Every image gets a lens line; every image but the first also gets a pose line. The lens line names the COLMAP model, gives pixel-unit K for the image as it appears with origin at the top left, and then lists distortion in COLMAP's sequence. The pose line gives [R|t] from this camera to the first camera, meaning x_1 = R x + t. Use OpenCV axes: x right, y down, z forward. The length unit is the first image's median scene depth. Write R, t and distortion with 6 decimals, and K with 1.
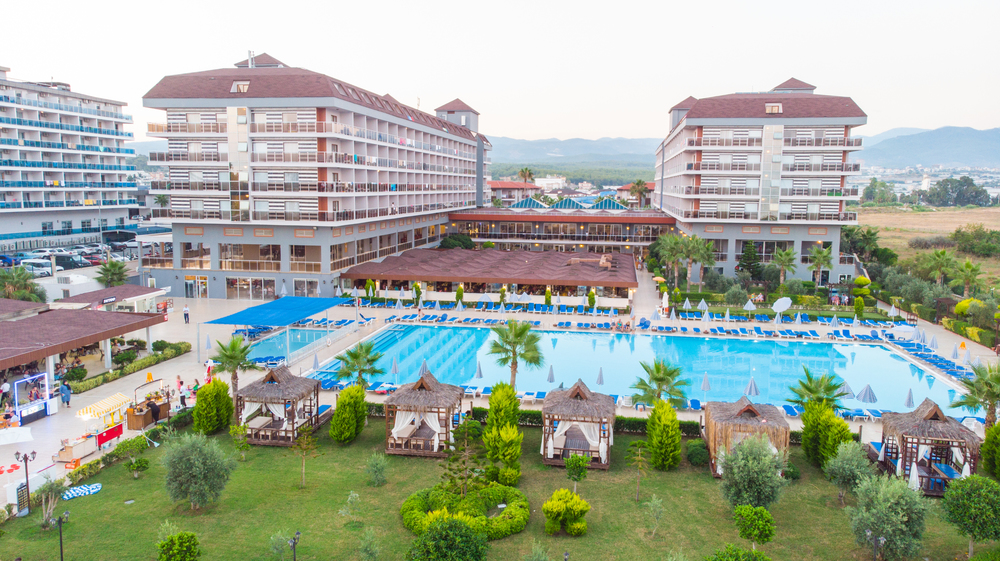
lens RADIAL K [[742.8, 0, 500.0], [0, 742.8, 280.5], [0, 0, 1]] dist [0.007111, 0.069662]
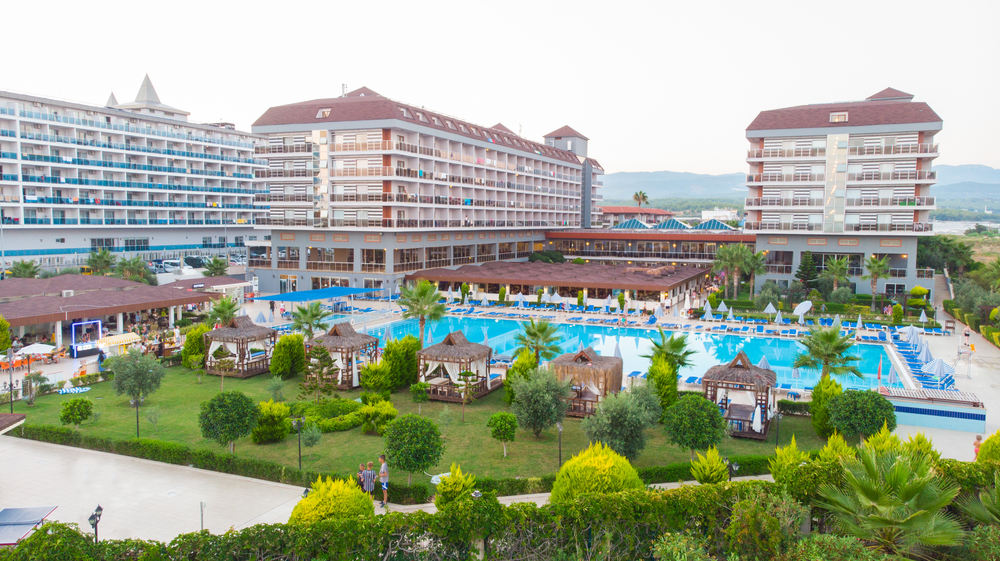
lens RADIAL K [[742.8, 0, 500.0], [0, 742.8, 280.5], [0, 0, 1]] dist [0.007111, 0.069662]
pose [[0.970865, 0.017253, -0.239004, 0.173105], [-0.029027, 0.998528, -0.045828, 0.041103], [0.237861, 0.051430, 0.969937, -0.047924]]
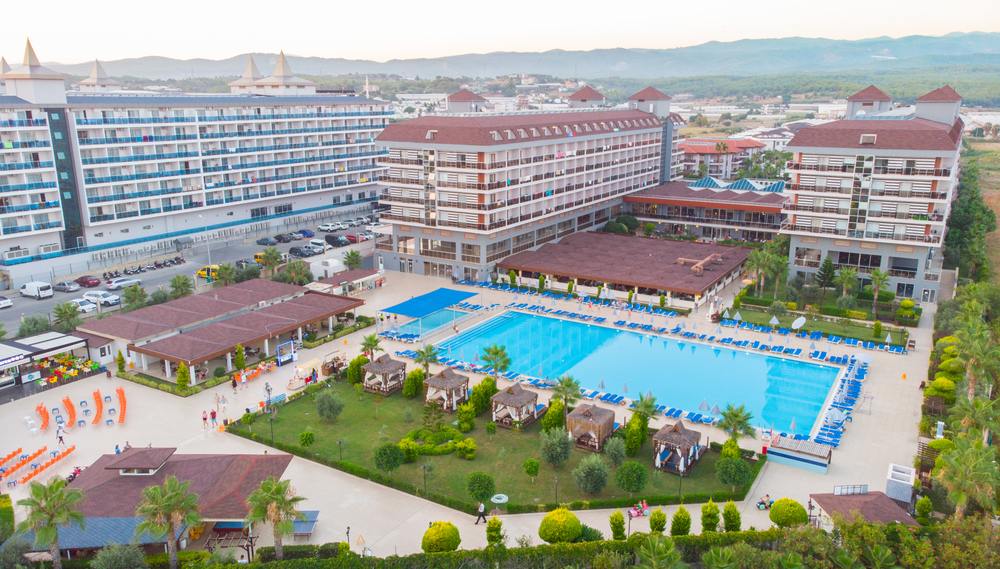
lens RADIAL K [[752.5, 0, 507.2], [0, 752.5, 284.1], [0, 0, 1]] dist [0.046457, -0.004858]
pose [[0.930677, 0.084174, -0.356027, 0.287044], [-0.040854, 0.990996, 0.127503, -0.138306], [0.363554, -0.104119, 0.925736, -0.291402]]
